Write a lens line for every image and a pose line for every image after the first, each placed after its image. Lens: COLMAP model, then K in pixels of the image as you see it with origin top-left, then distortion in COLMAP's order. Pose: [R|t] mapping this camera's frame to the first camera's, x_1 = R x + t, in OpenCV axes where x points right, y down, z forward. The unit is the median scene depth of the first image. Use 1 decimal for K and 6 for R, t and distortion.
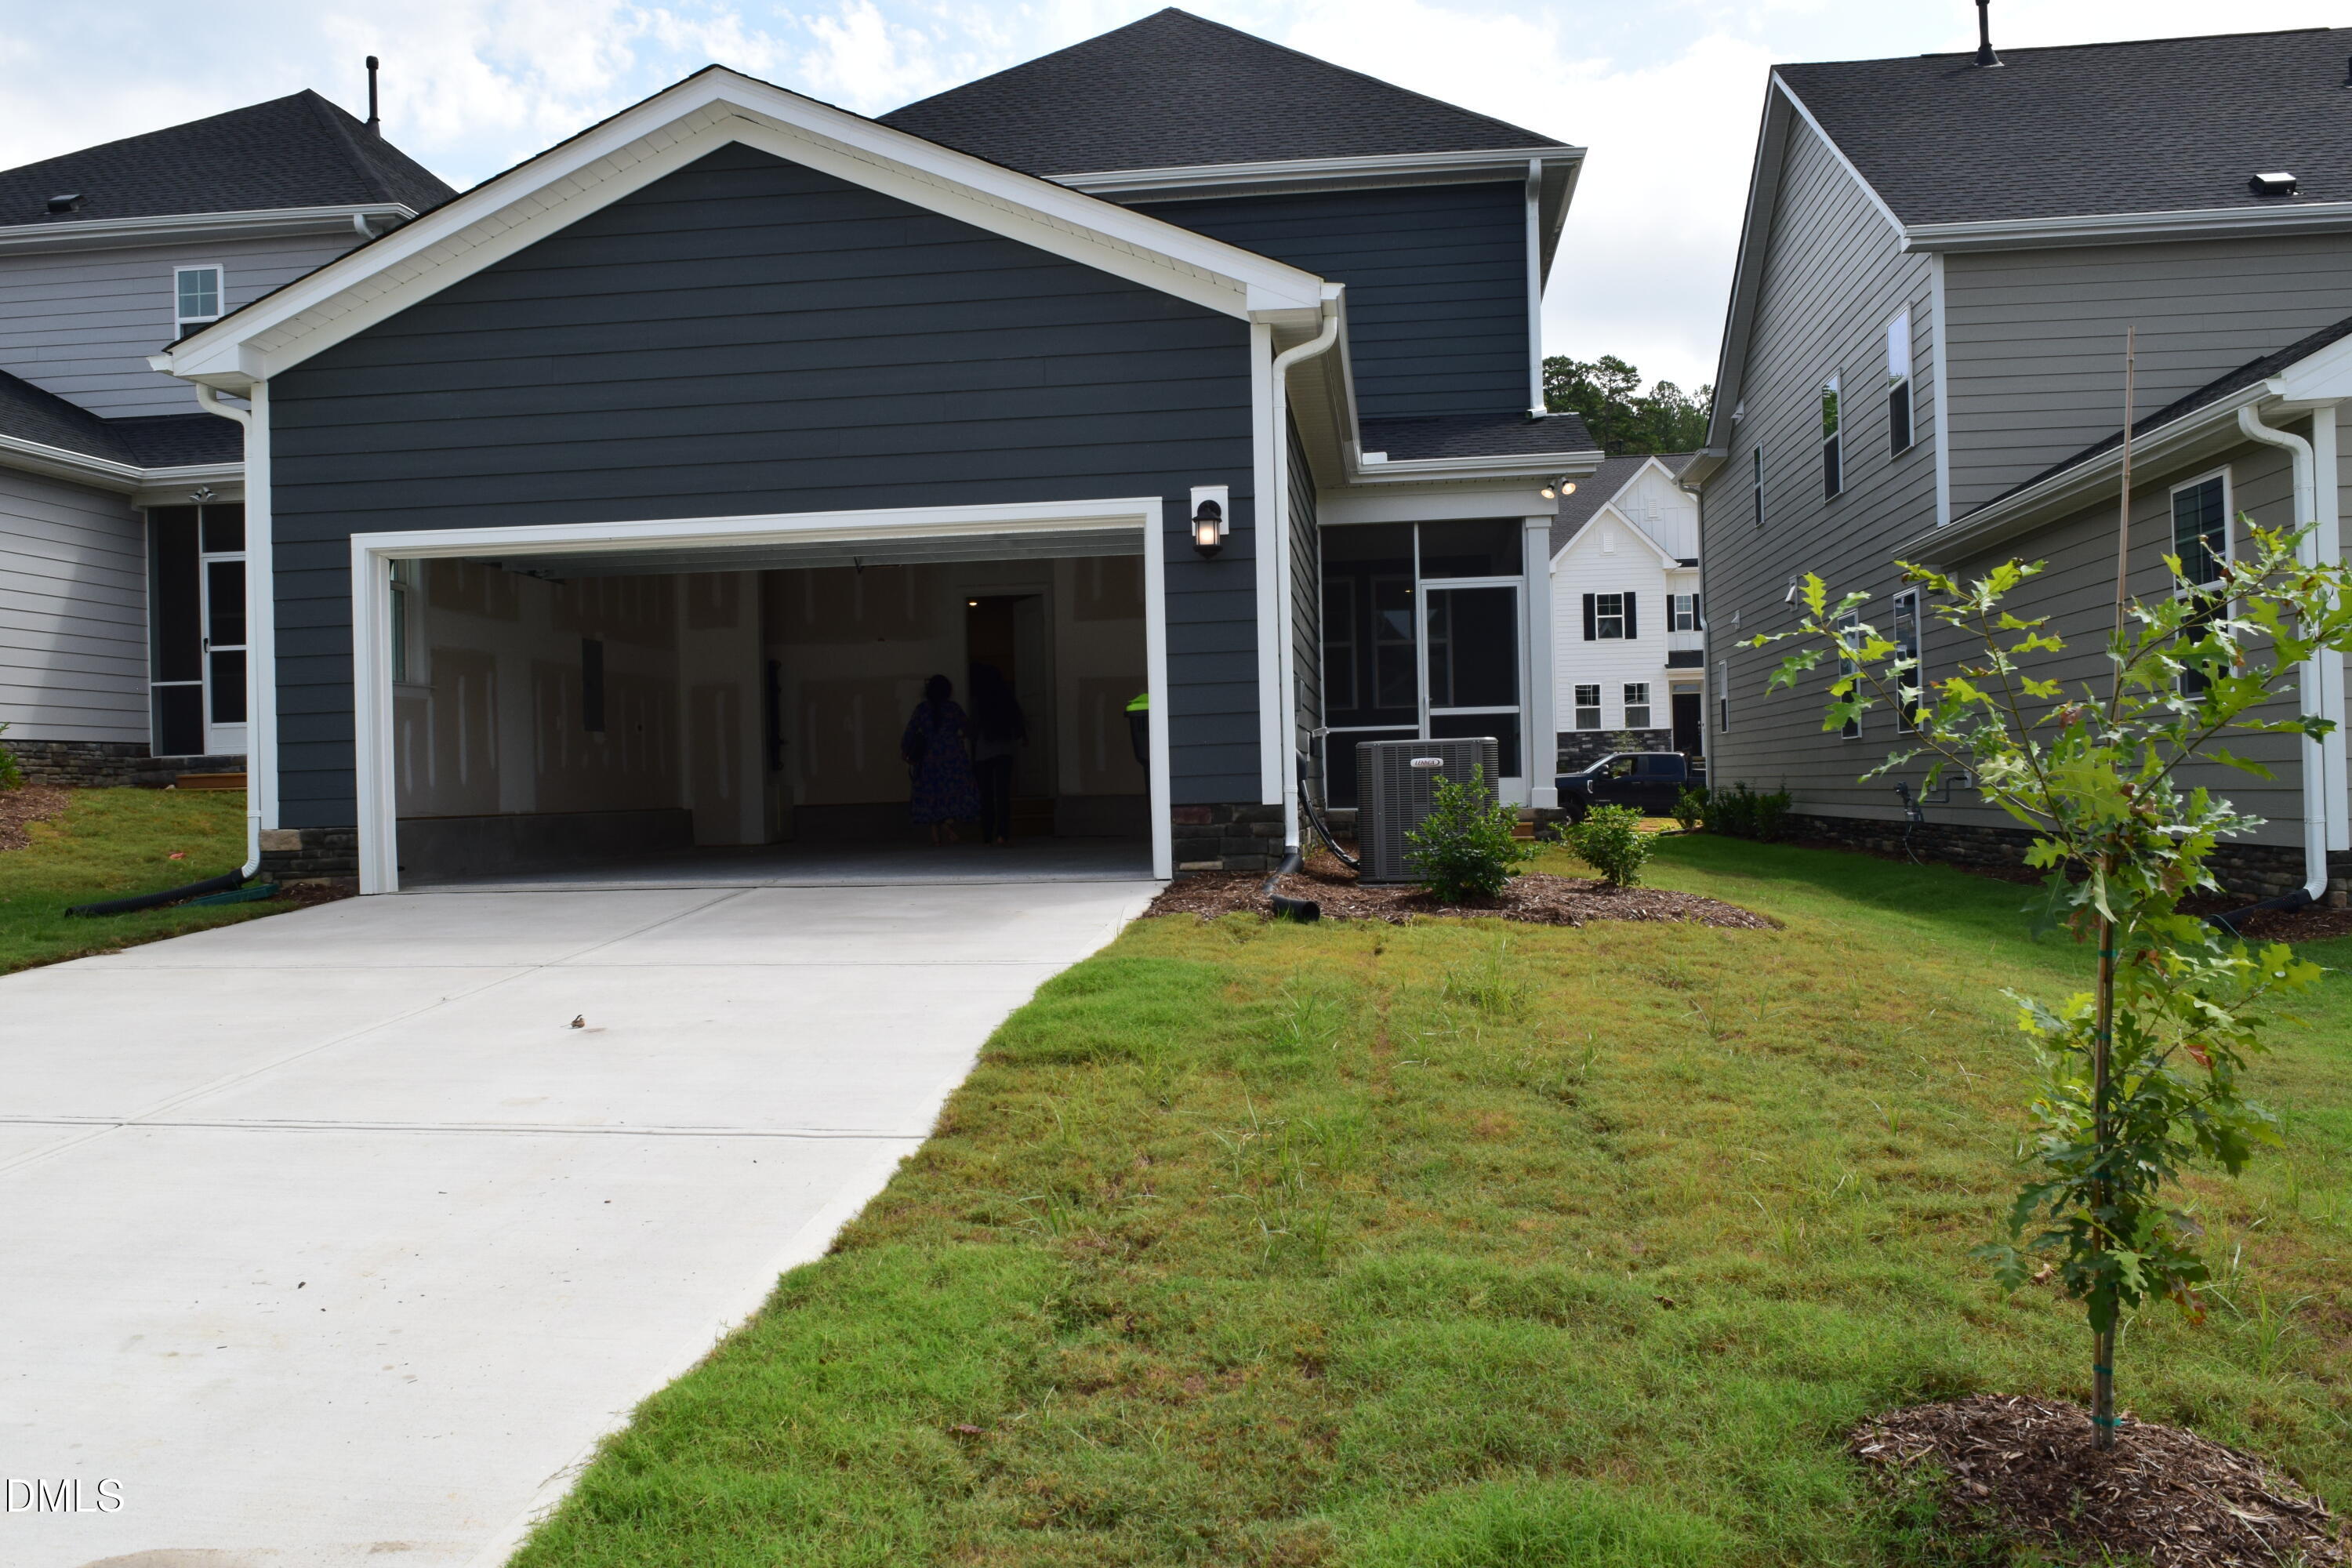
lens RADIAL K [[1856.8, 0, 1169.7], [0, 1856.8, 777.0], [0, 0, 1]] dist [-0.004810, 0.008799]
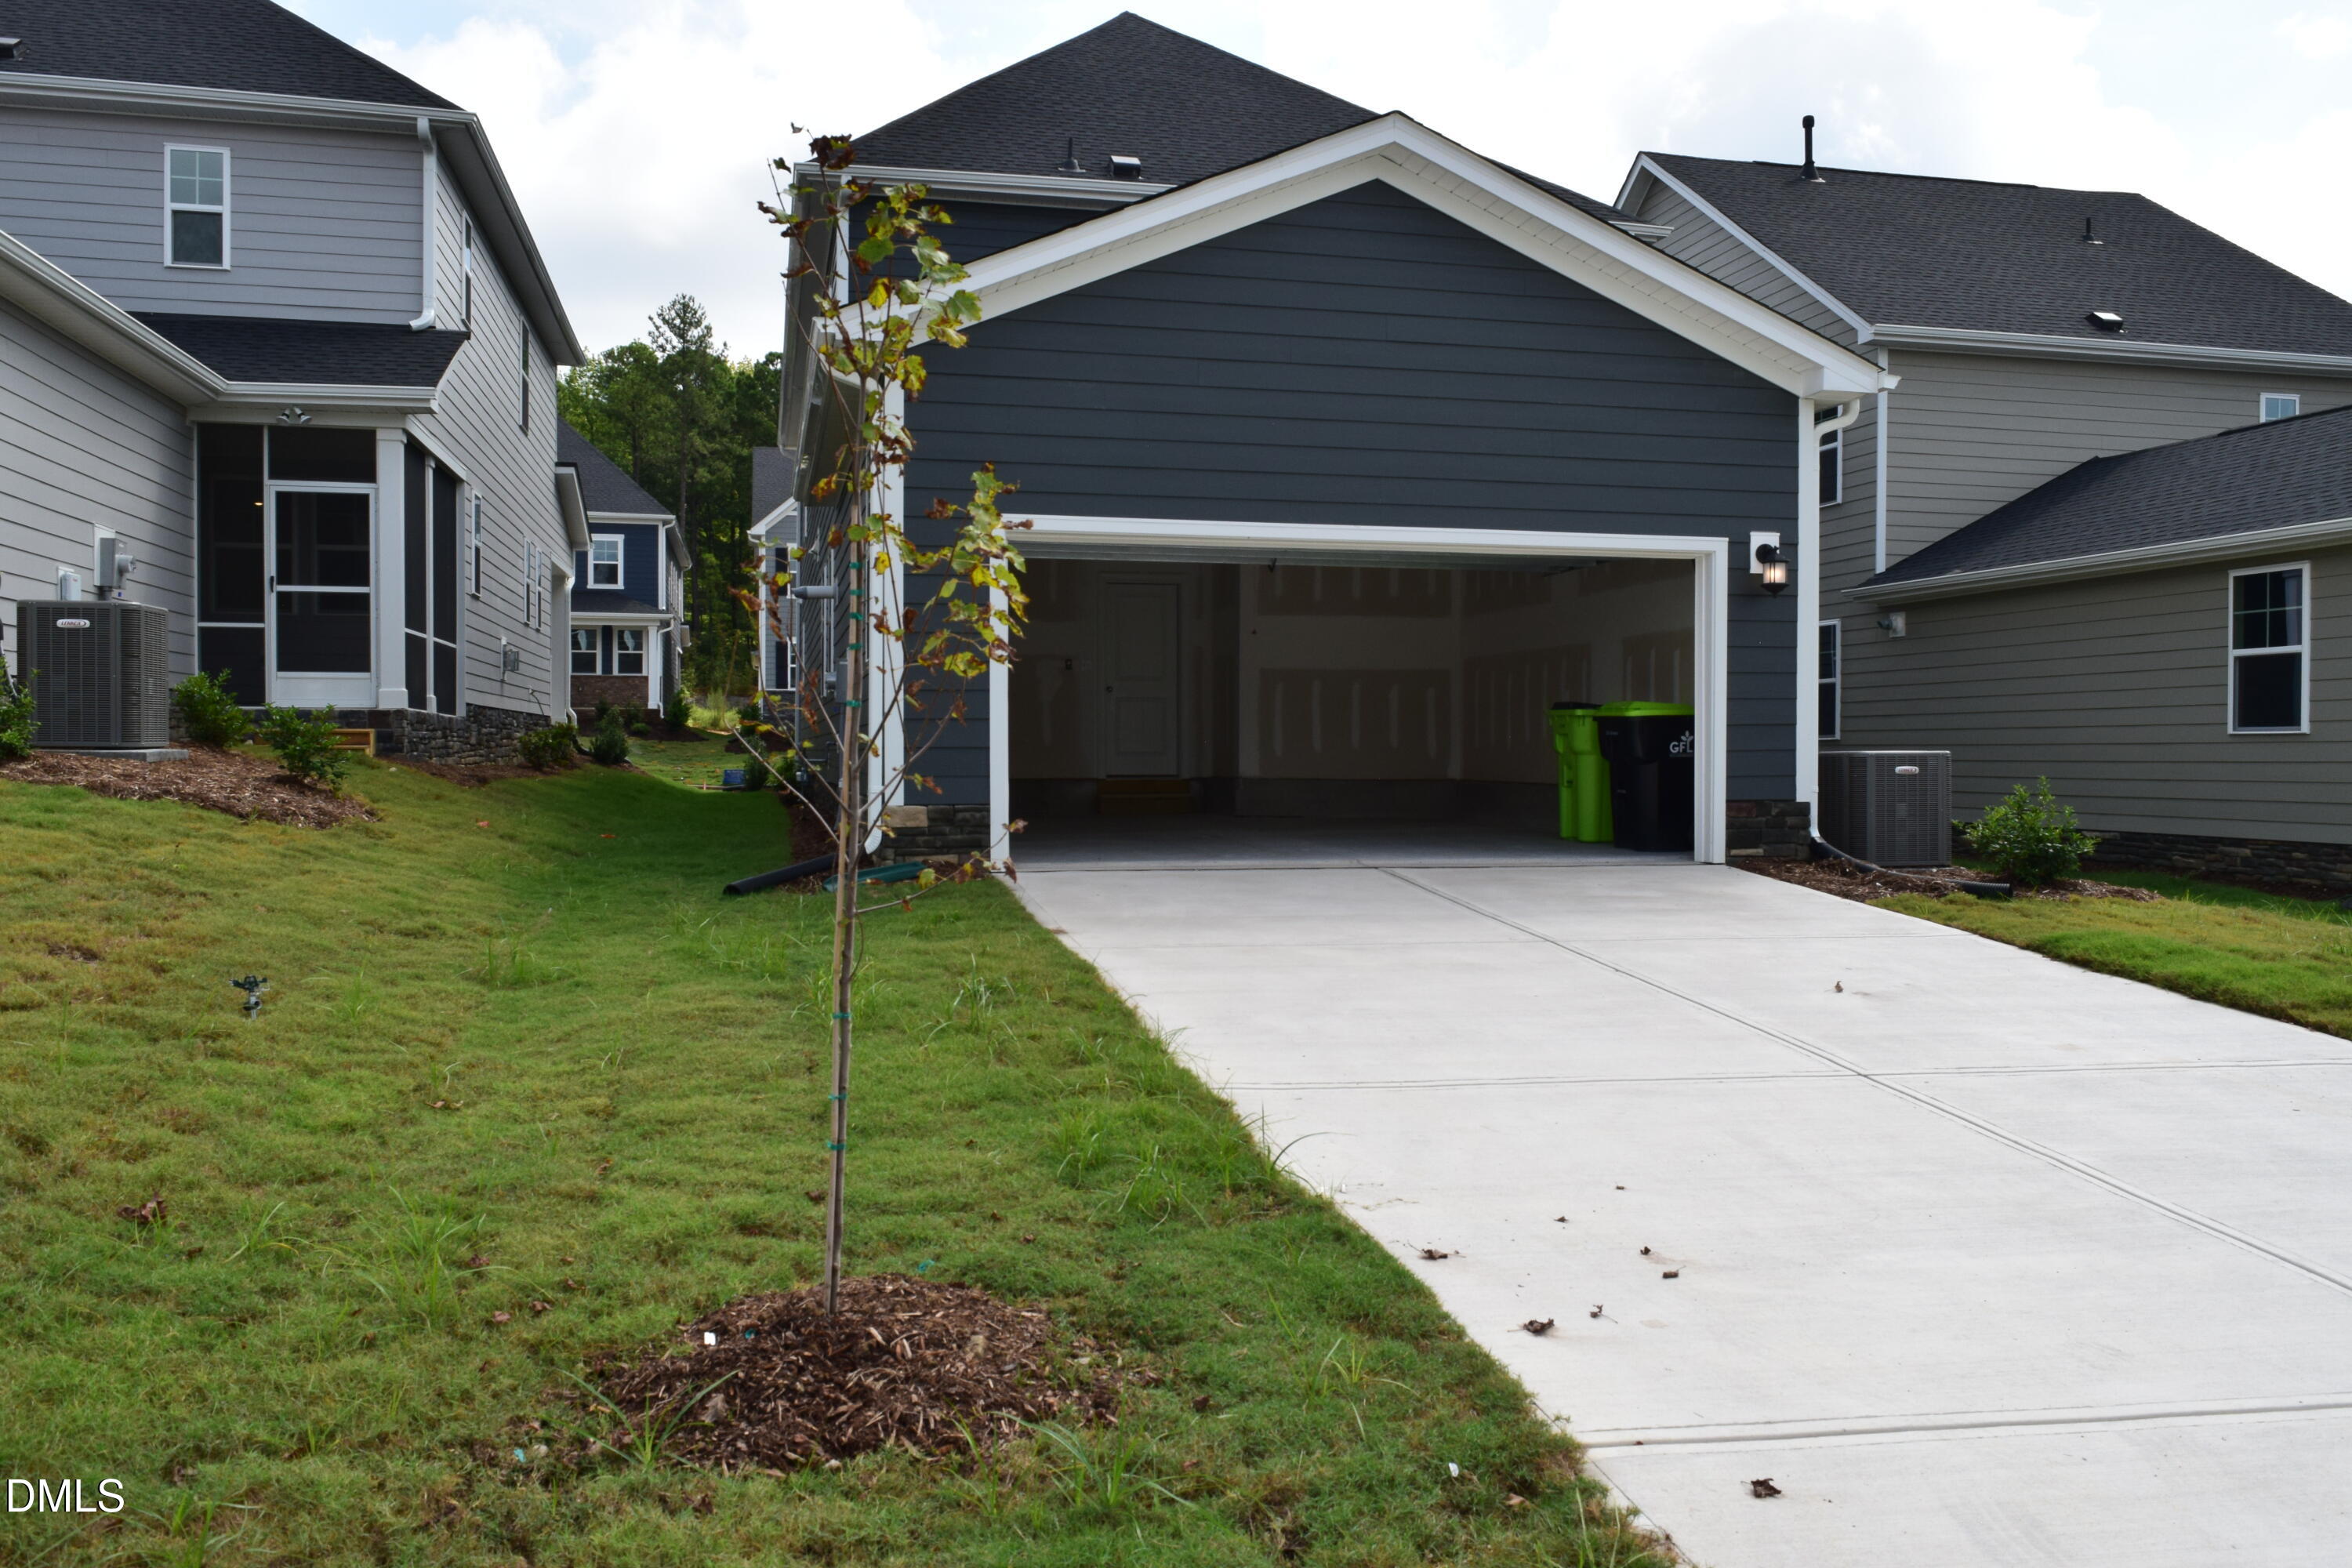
lens RADIAL K [[1856.8, 0, 1170.6], [0, 1856.8, 783.7], [0, 0, 1]] dist [-0.004810, 0.008799]
pose [[0.938603, 0.022166, 0.344286, -0.691717], [-0.030010, 0.999397, 0.017471, -0.005331], [-0.343691, -0.026731, 0.938702, 0.015741]]
